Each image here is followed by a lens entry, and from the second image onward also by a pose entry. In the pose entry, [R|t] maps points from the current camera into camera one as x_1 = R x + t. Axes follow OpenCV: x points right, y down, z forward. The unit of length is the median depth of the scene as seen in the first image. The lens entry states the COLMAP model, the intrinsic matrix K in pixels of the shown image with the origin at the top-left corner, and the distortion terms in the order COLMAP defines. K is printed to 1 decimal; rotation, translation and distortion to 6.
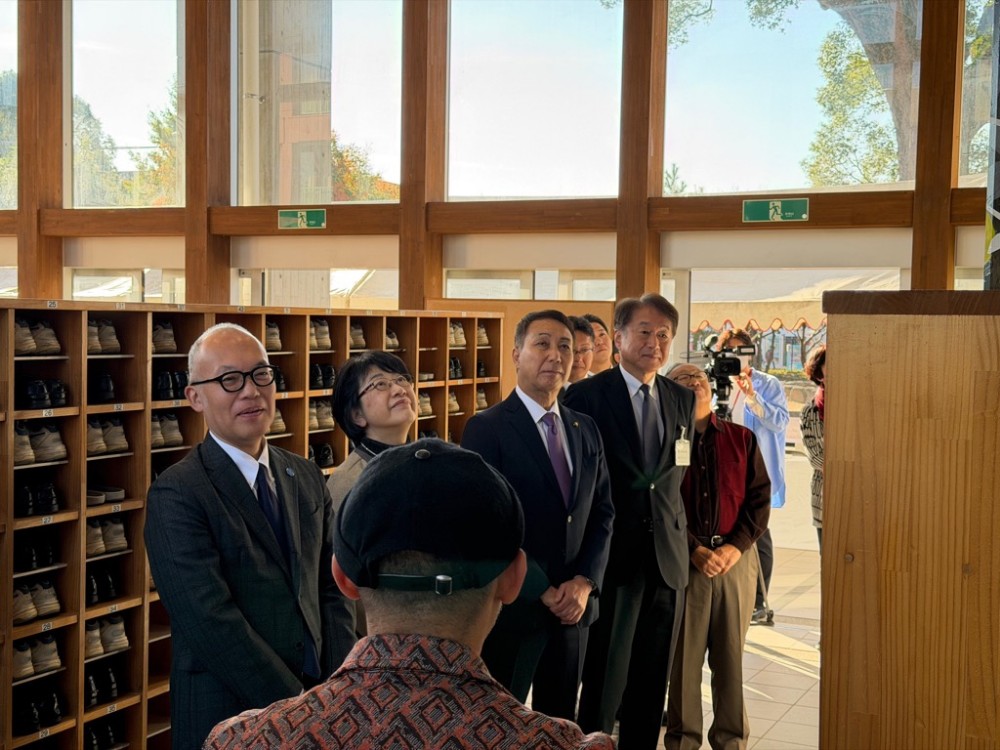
lens RADIAL K [[1433.0, 0, 500.0], [0, 1433.0, 375.0], [0, 0, 1]] dist [-0.000692, -0.002338]
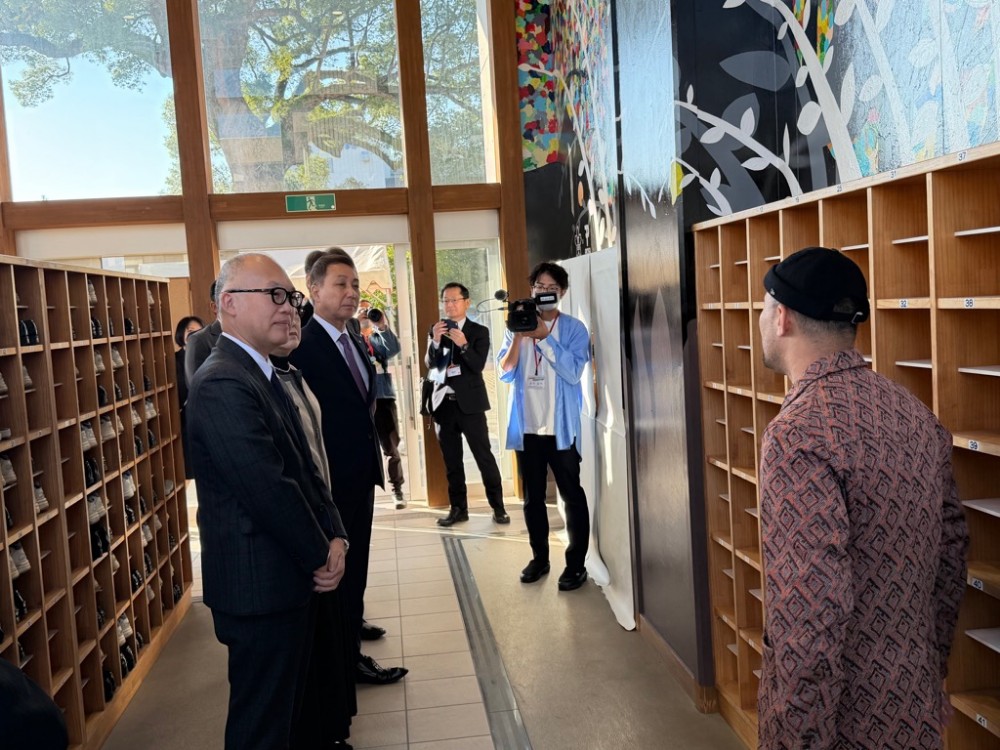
lens RADIAL K [[1007.7, 0, 500.9], [0, 1007.7, 419.9], [0, 0, 1]] dist [0.005608, -0.003316]
pose [[0.853454, -0.114237, 0.508493, -0.166190], [0.077684, 0.992666, 0.092626, 0.015777], [-0.515345, -0.039550, 0.856069, 0.074129]]
